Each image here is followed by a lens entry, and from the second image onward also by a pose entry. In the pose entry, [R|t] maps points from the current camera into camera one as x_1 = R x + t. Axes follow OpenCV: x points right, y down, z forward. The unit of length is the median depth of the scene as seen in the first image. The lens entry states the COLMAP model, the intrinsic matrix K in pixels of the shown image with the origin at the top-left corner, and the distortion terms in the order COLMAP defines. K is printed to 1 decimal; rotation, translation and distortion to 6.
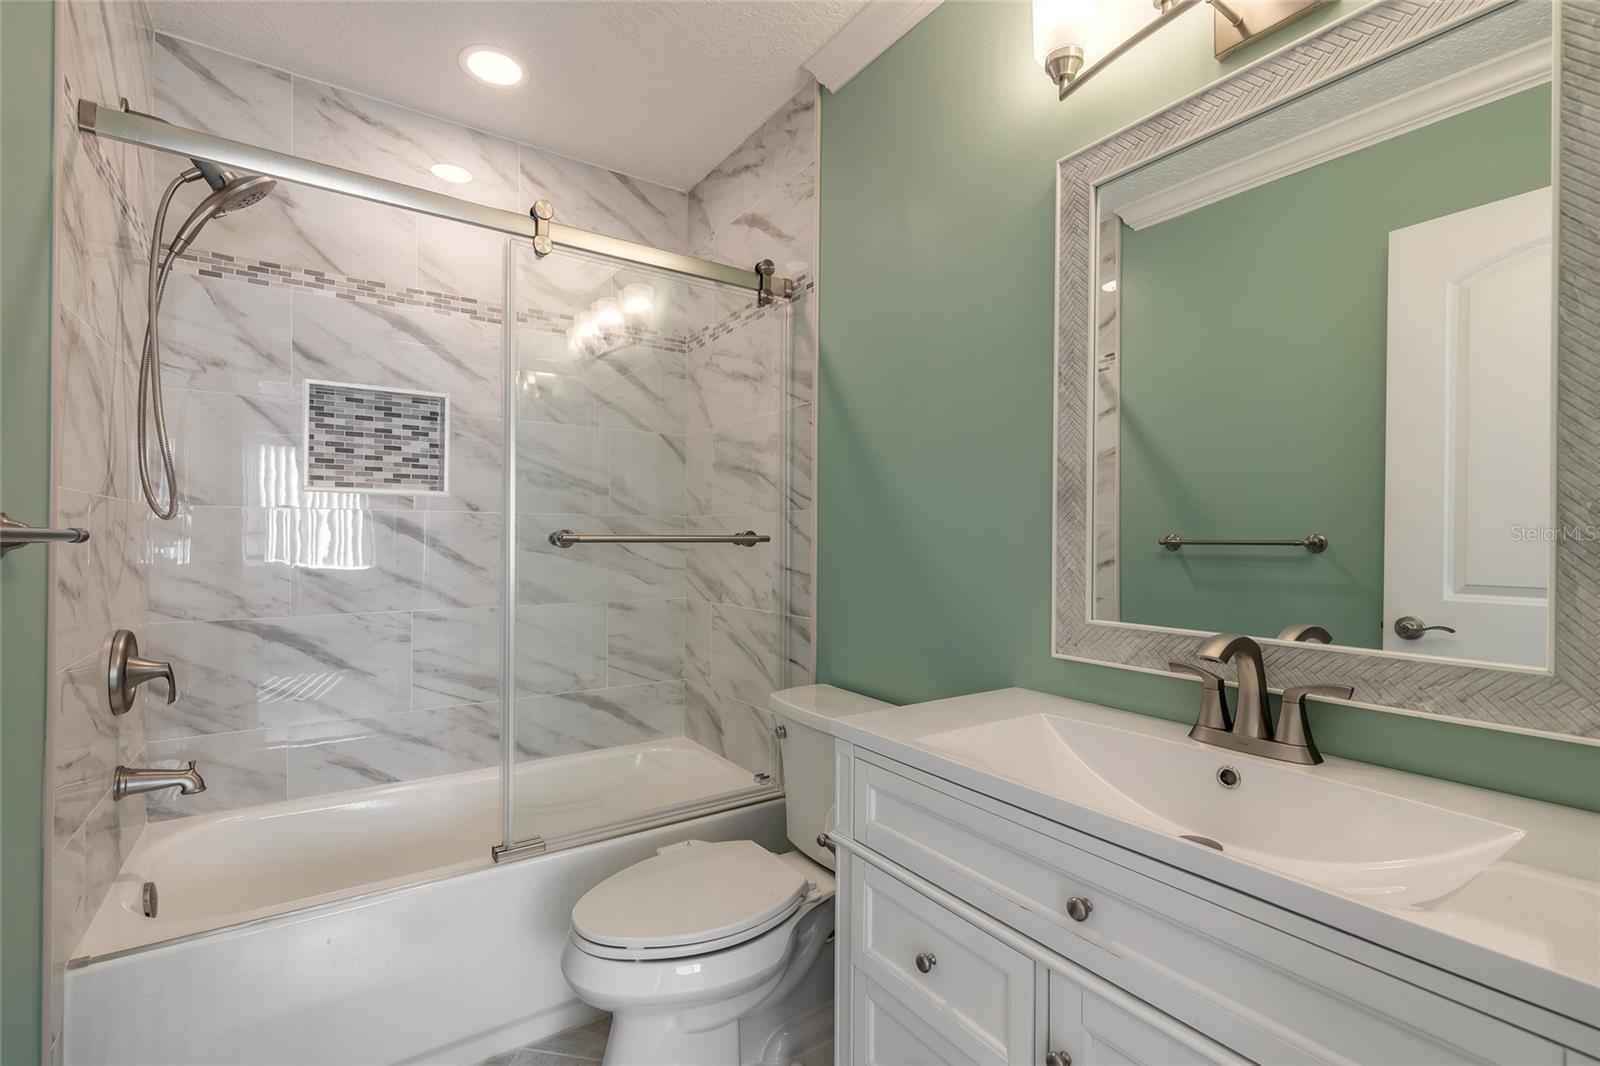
lens RADIAL K [[726.7, 0, 798.5], [0, 726.7, 536.6], [0, 0, 1]] dist [0.012581, -0.001797]
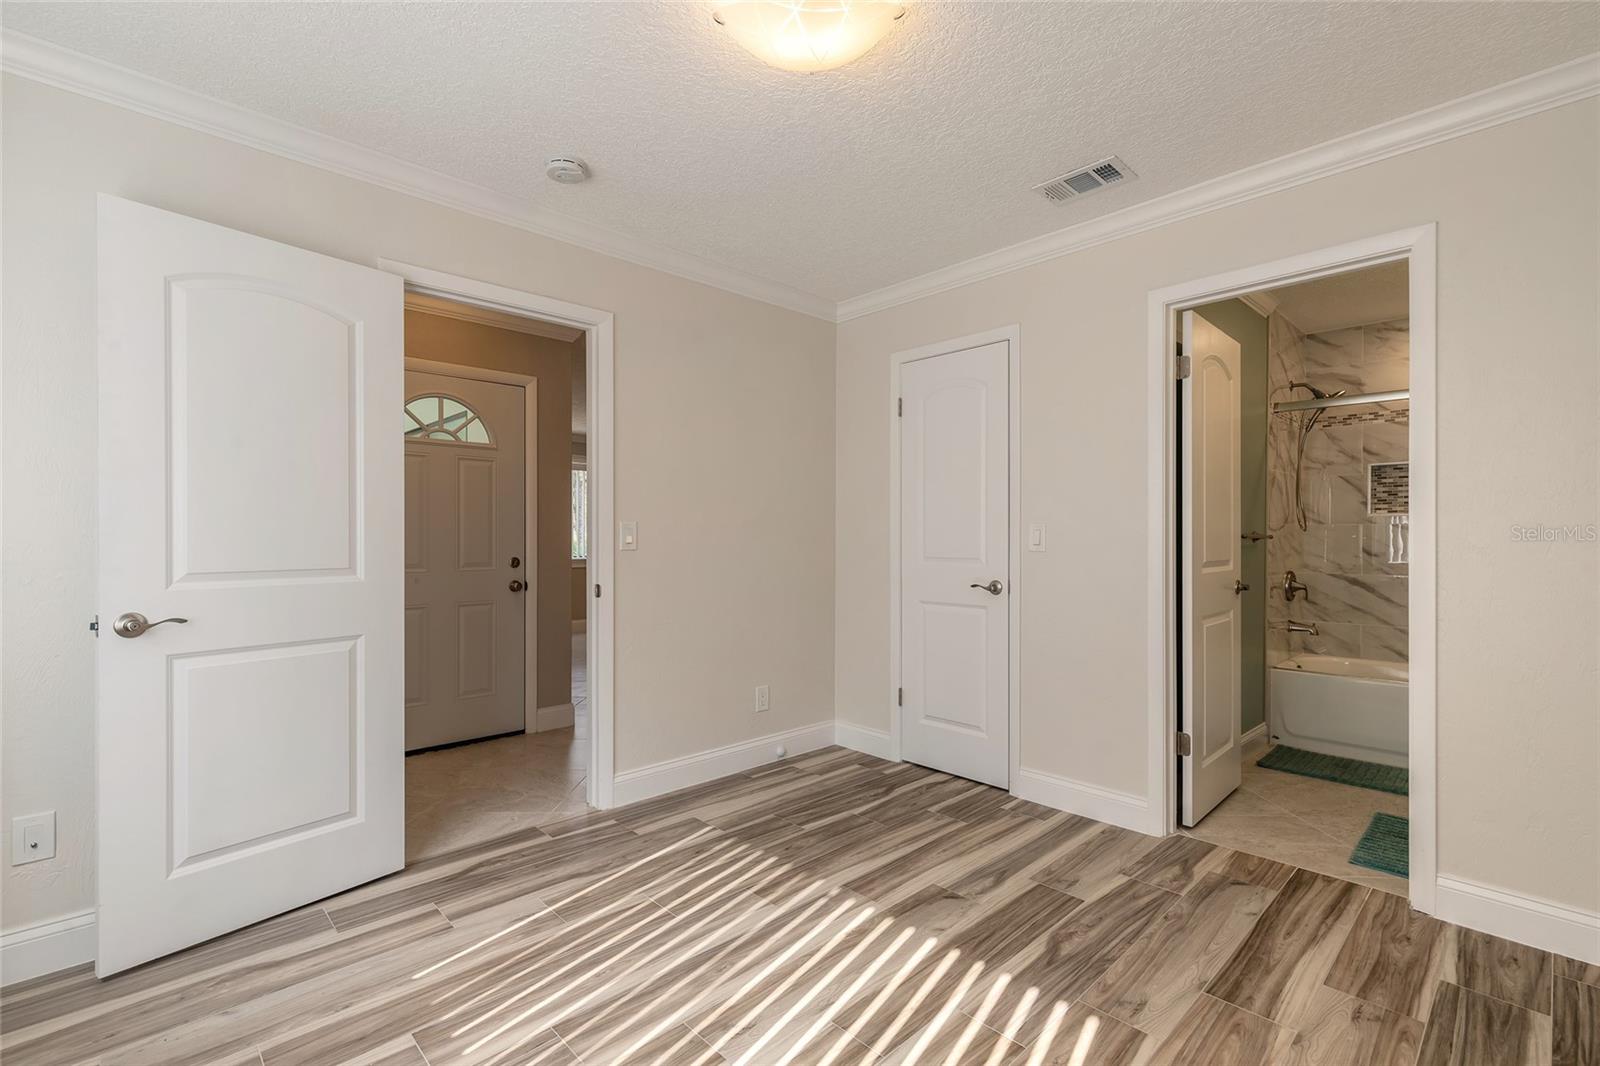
lens RADIAL K [[726.7, 0, 796.3], [0, 726.7, 535.9], [0, 0, 1]] dist [0.012581, -0.001797]
pose [[0.162487, -0.008578, -0.986673, 1.290446], [-0.002084, 0.999957, -0.009037, 0.019987], [0.986708, 0.003524, 0.162462, -1.109454]]
